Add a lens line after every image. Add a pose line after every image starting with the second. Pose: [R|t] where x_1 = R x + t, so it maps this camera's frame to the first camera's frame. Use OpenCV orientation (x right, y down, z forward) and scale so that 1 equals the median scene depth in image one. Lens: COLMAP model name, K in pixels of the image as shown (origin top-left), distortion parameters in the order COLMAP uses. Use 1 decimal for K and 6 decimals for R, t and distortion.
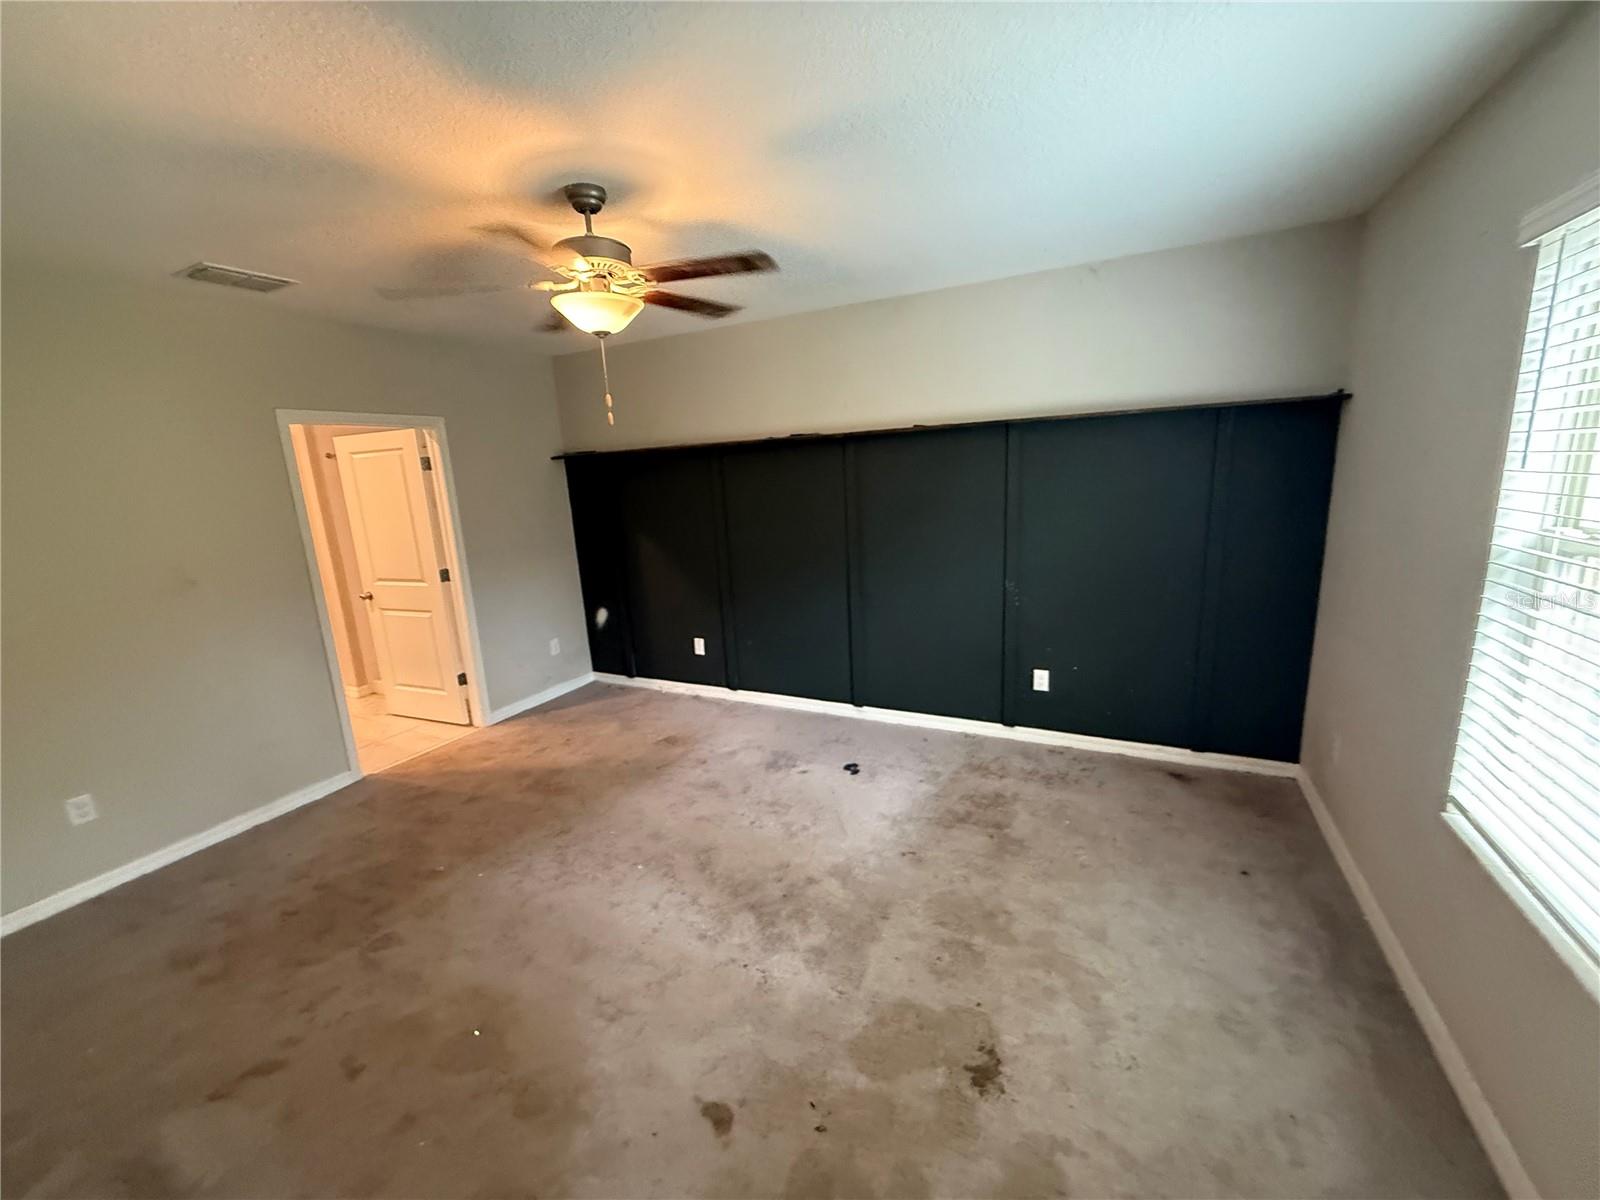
lens RADIAL K [[635.5, 0, 794.1], [0, 635.5, 600.2], [0, 0, 1]] dist [-0.000104, -0.000410]
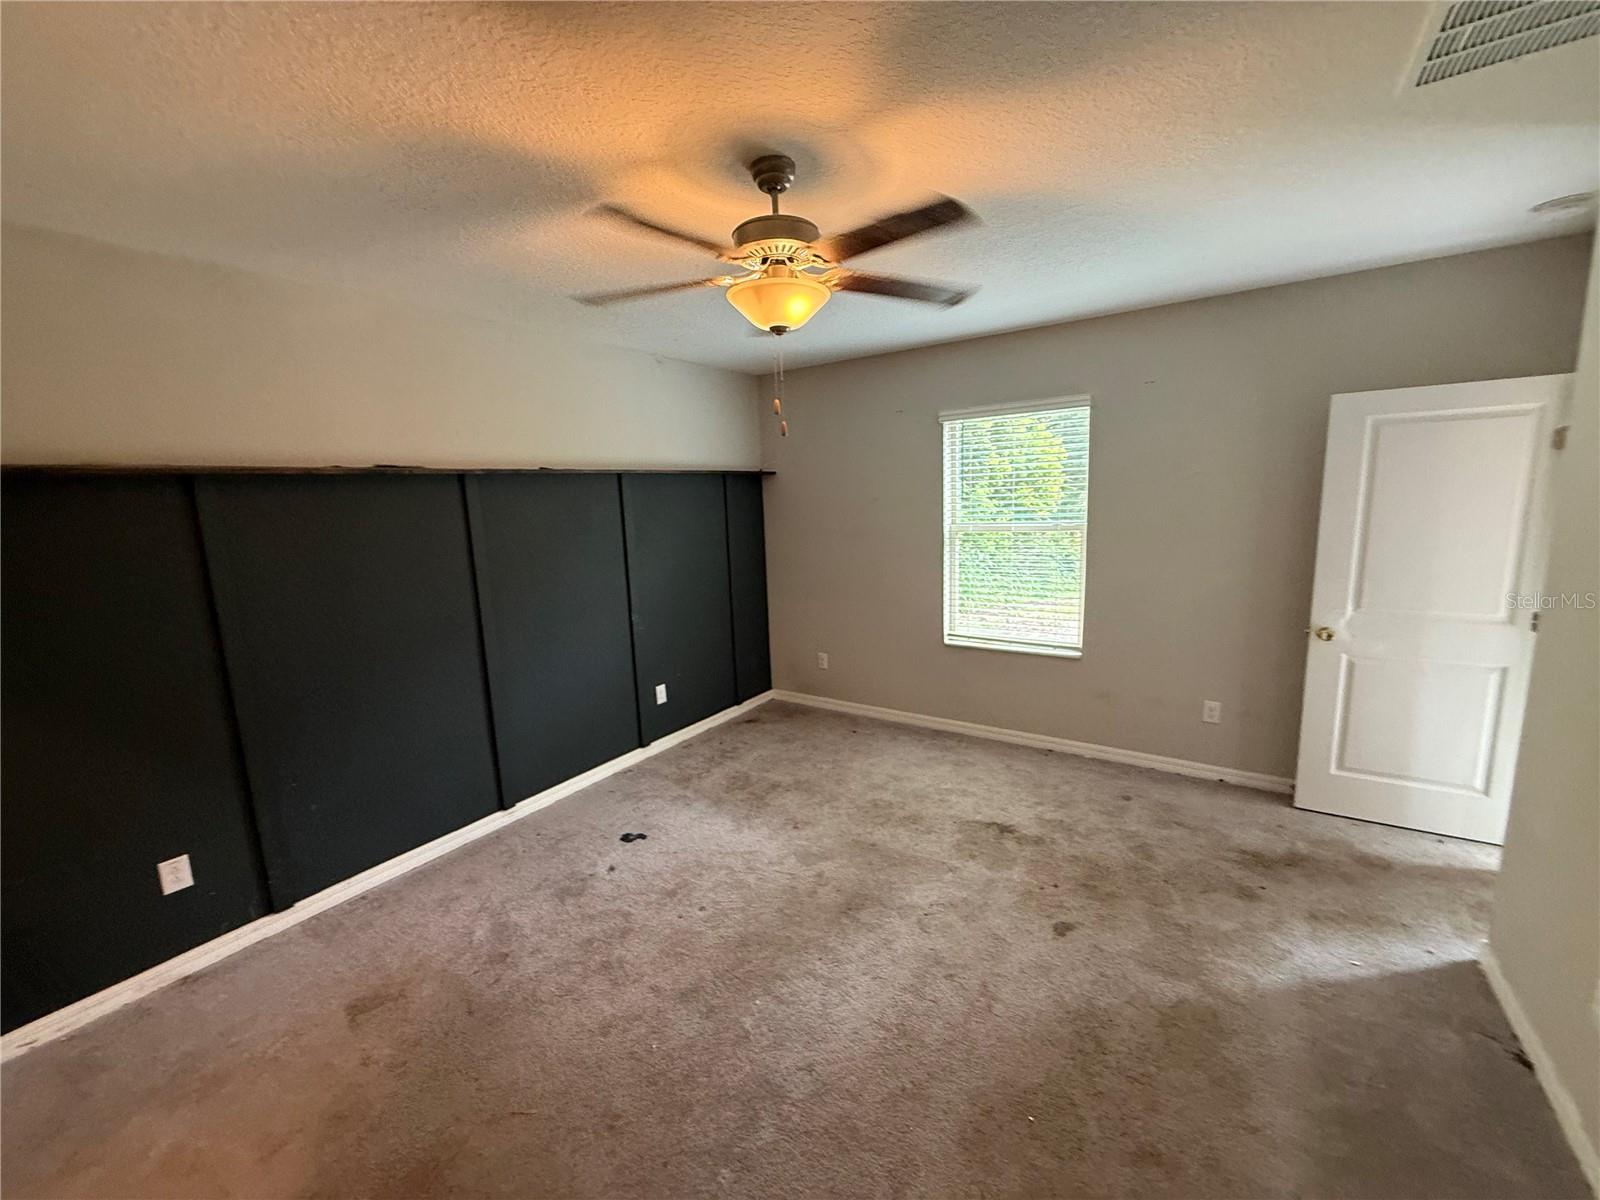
lens RADIAL K [[635.5, 0, 791.6], [0, 635.5, 601.2], [0, 0, 1]] dist [-0.000104, -0.000410]
pose [[0.138926, -0.115644, 0.983527, -0.843211], [0.235828, 0.968450, 0.080560, -0.091253], [-0.961813, 0.220751, 0.161815, 0.656853]]
